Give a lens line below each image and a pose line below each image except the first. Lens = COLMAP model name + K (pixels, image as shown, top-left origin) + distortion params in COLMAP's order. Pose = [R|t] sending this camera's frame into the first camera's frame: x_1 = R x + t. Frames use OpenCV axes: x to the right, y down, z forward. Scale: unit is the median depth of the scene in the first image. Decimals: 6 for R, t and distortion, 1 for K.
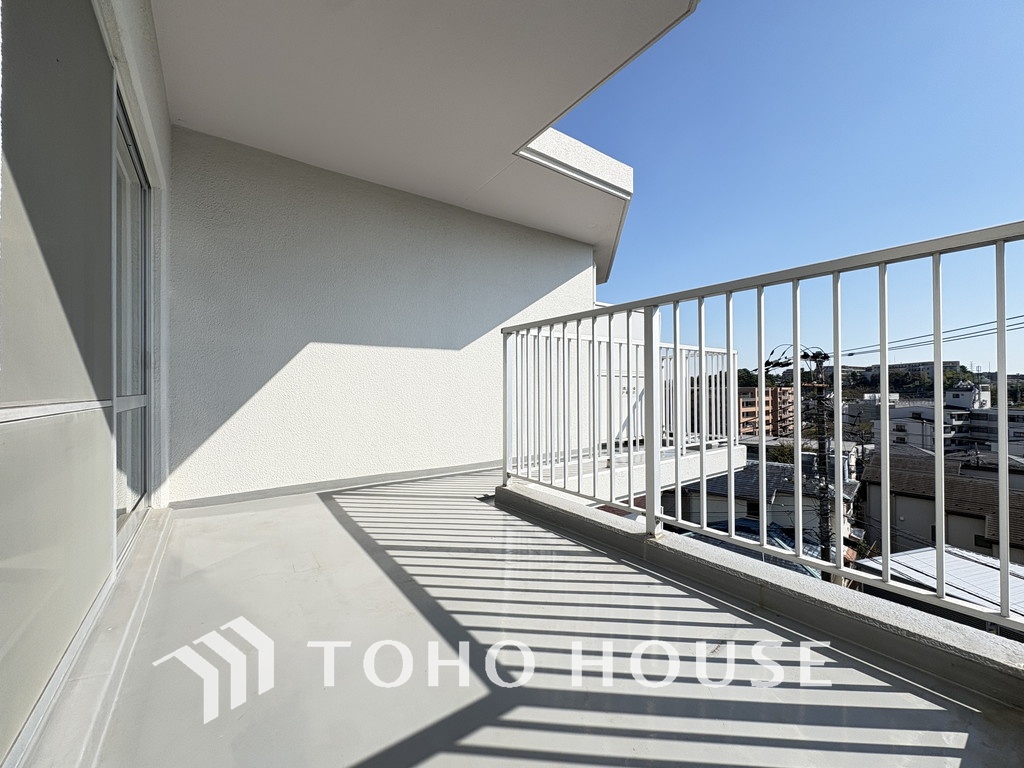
lens RADIAL K [[408.3, 0, 514.6], [0, 408.3, 384.8], [0, 0, 1]] dist [-0.000510, -0.000129]
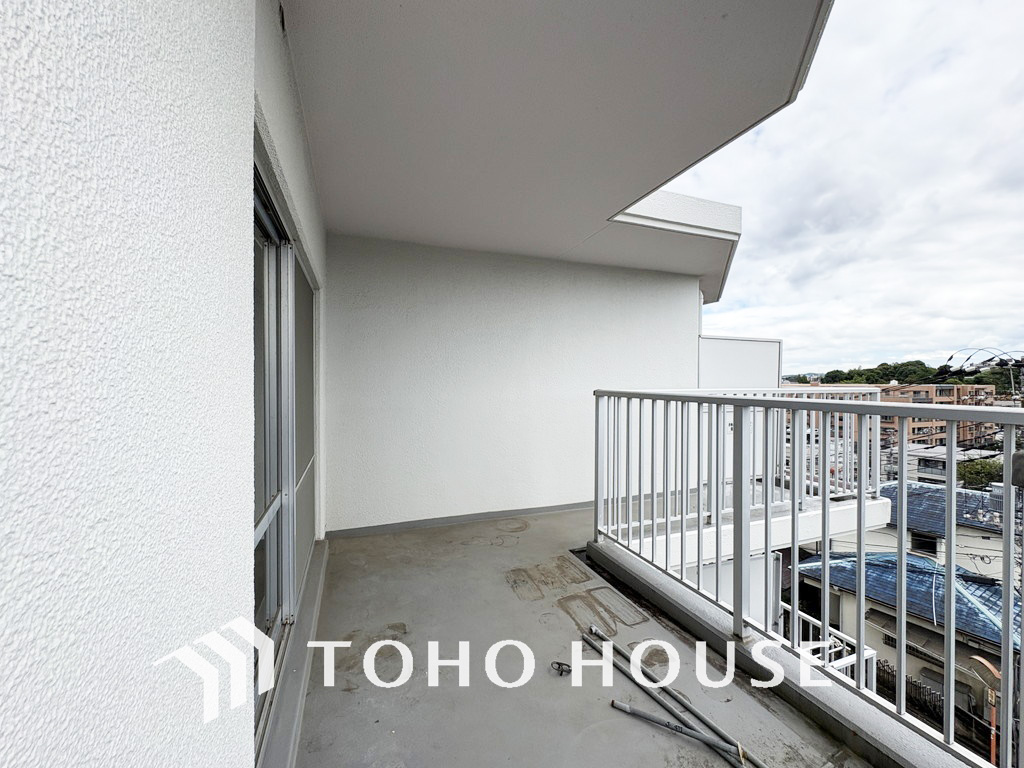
lens RADIAL K [[408.3, 0, 510.0], [0, 408.3, 383.5], [0, 0, 1]] dist [-0.000510, -0.000129]
pose [[0.963333, 0.007035, -0.268218, 0.041501], [-0.004009, 0.999922, 0.011827, -0.168975], [0.268280, -0.010318, 0.963286, -0.061727]]
